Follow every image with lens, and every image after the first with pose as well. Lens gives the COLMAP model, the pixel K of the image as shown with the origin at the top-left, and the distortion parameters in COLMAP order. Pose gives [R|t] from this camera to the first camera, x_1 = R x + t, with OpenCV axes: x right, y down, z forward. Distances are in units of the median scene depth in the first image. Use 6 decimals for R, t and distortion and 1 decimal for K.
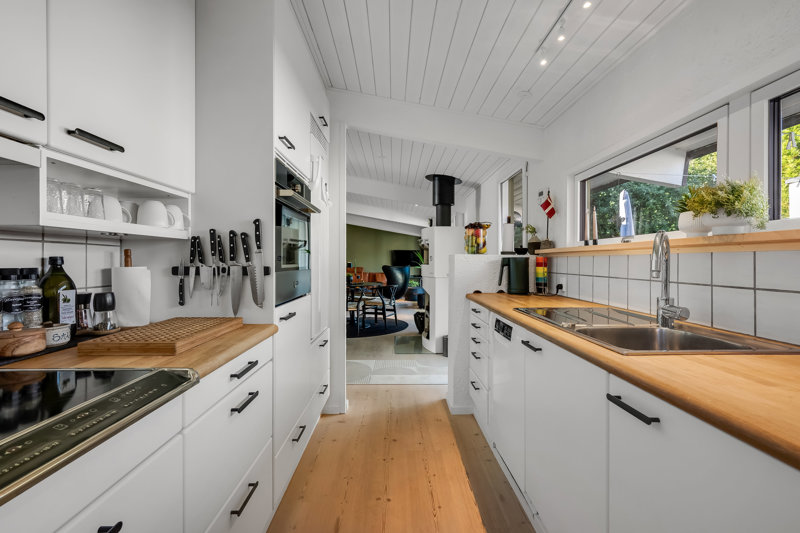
lens RADIAL K [[370.5, 0, 400.0], [0, 370.5, 266.5], [0, 0, 1]] dist [-0.000069, -0.000013]
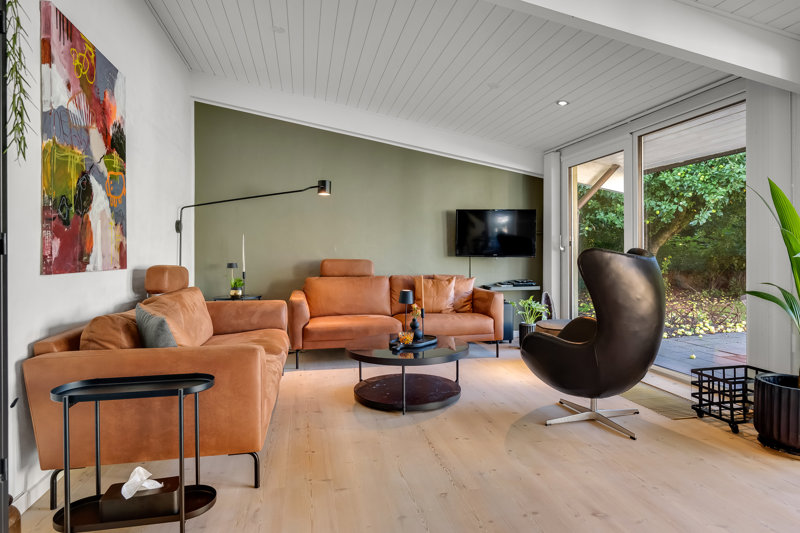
lens RADIAL K [[469.4, 0, 399.1], [0, 469.4, 253.3], [0, 0, 1]] dist [-0.002772, -0.001127]
pose [[0.983721, 0.000073, 0.179700, -0.164177], [0.001912, 0.999939, -0.010873, 0.001946], [-0.179690, 0.011040, 0.983661, 0.658873]]
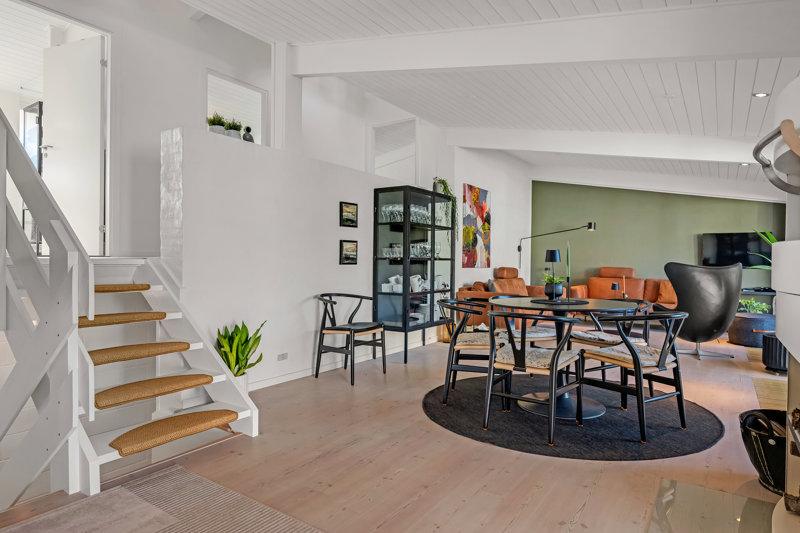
lens RADIAL K [[479.3, 0, 399.3], [0, 479.3, 259.0], [0, 0, 1]] dist [-0.011223, 0.000280]
pose [[0.815725, 0.010894, -0.578338, 0.021571], [-0.022289, 0.999672, -0.012607, 0.006525], [0.578011, 0.023175, 0.815700, 0.313982]]
